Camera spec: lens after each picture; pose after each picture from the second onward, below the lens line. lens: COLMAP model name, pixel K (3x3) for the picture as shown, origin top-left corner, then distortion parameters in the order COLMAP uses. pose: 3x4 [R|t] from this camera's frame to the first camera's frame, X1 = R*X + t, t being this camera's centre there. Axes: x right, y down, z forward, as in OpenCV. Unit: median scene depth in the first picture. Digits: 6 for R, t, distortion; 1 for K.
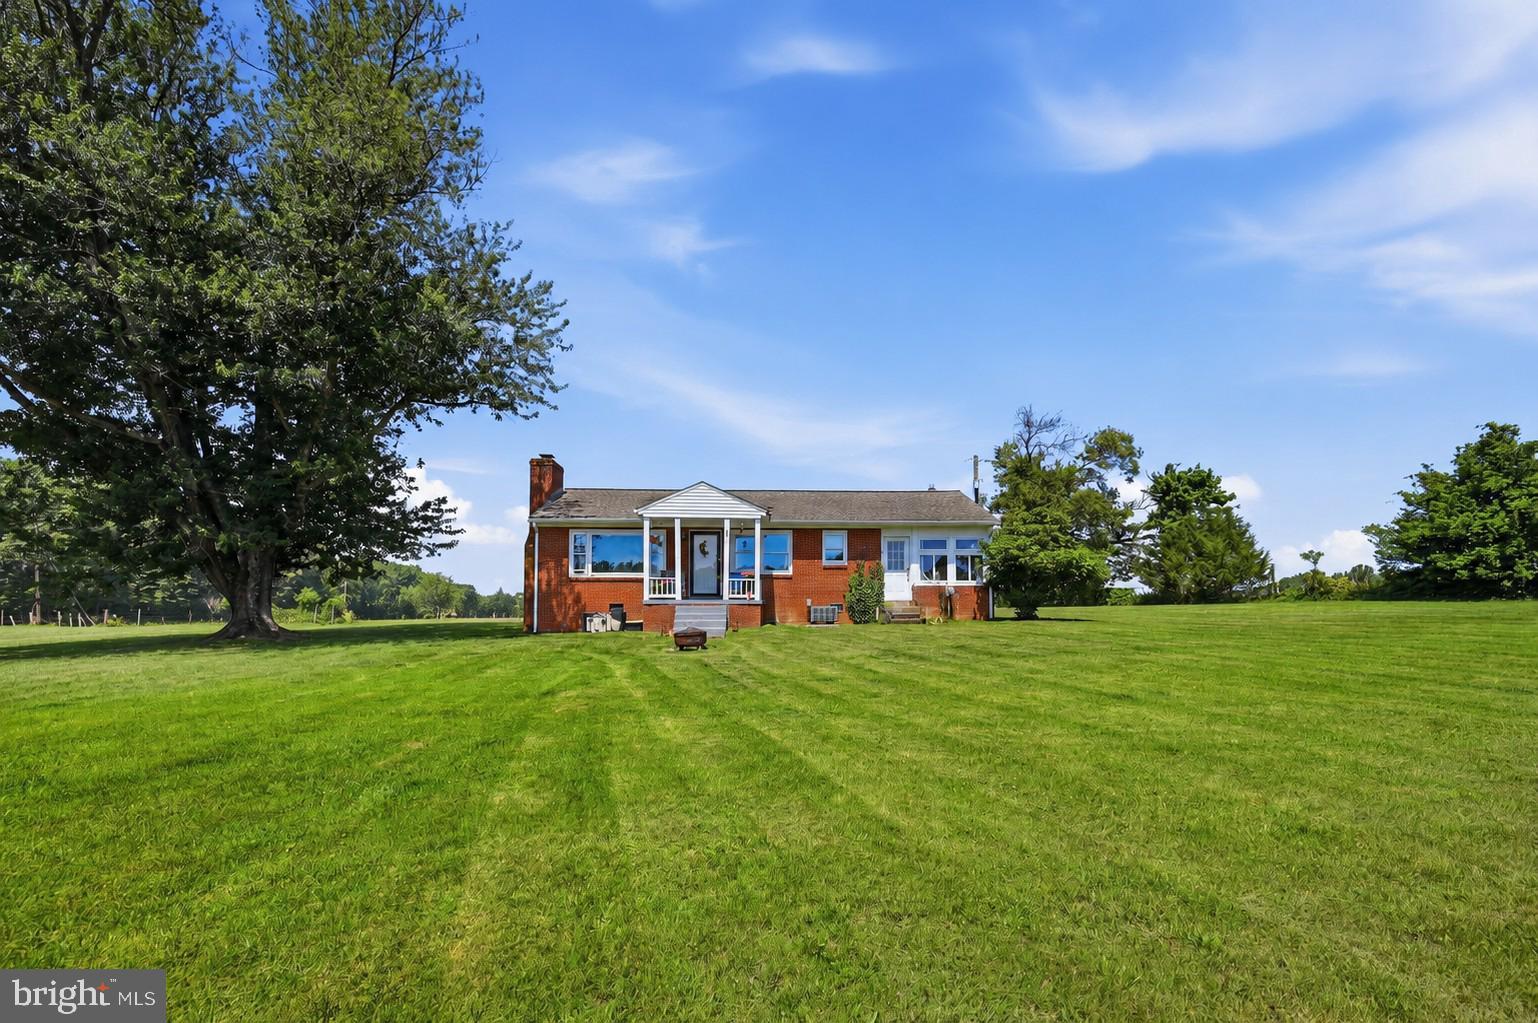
lens RADIAL K [[611.5, 0, 769.0], [0, 611.5, 511.5], [0, 0, 1]] dist [-0.002918, -0.000098]
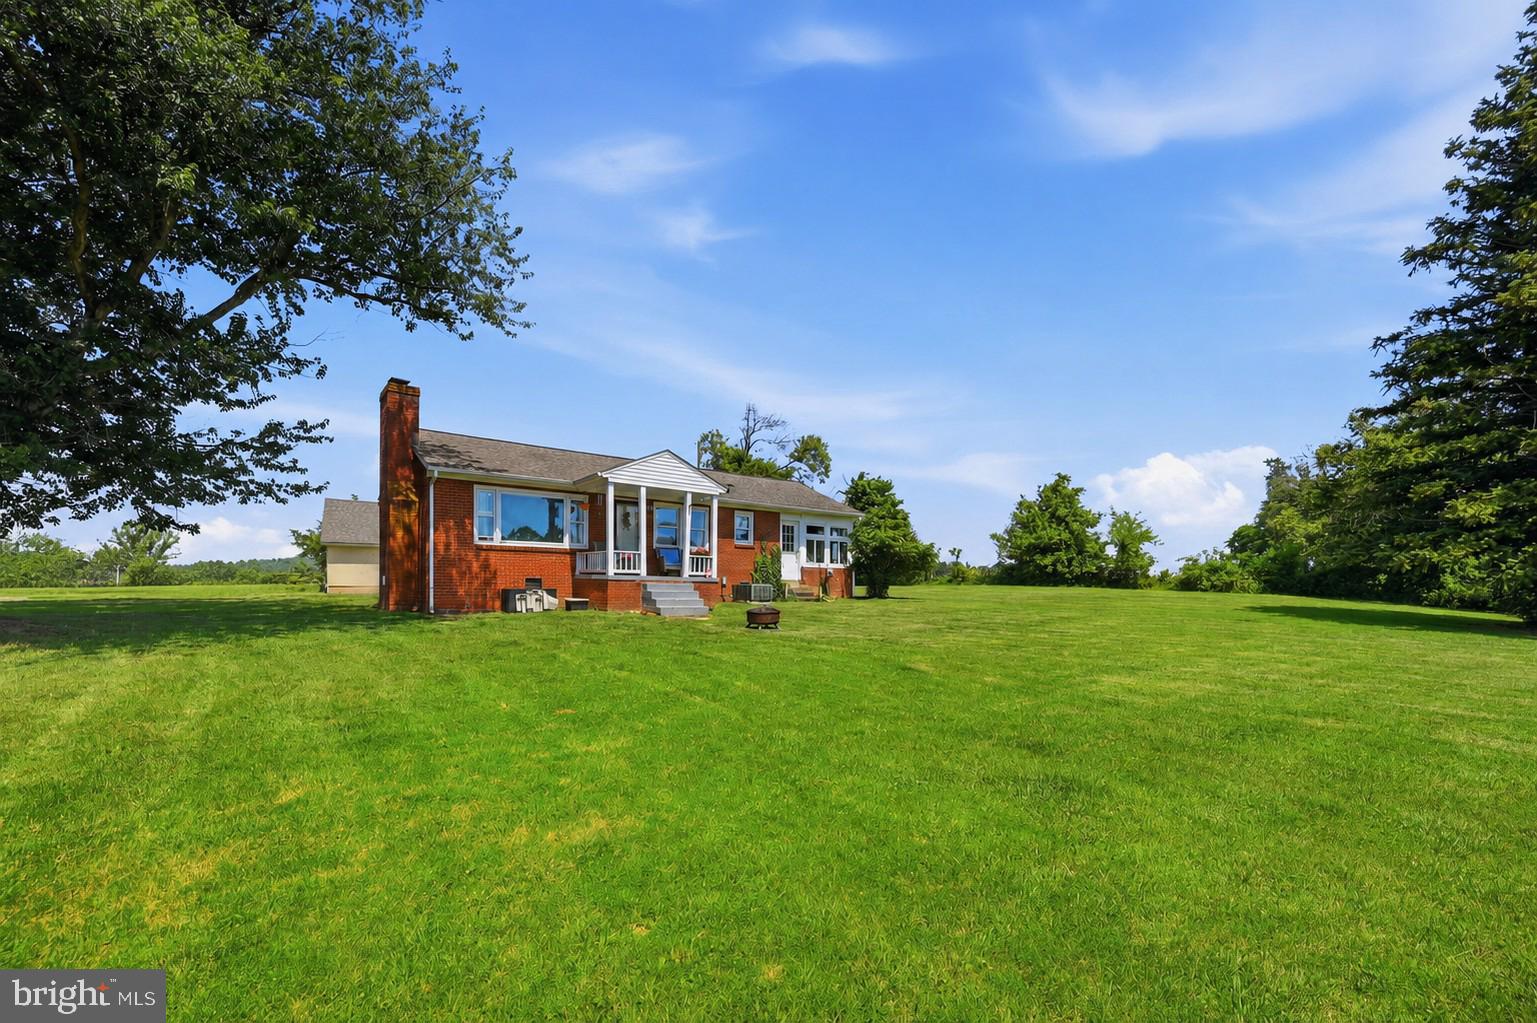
lens RADIAL K [[622.5, 0, 775.0], [0, 622.5, 501.3], [0, 0, 1]] dist [0.001702, 0.000155]
pose [[0.826071, 0.086807, 0.556841, -0.437265], [-0.099426, 0.995016, -0.007617, 0.017599], [-0.554727, -0.049072, 0.830584, 0.100869]]
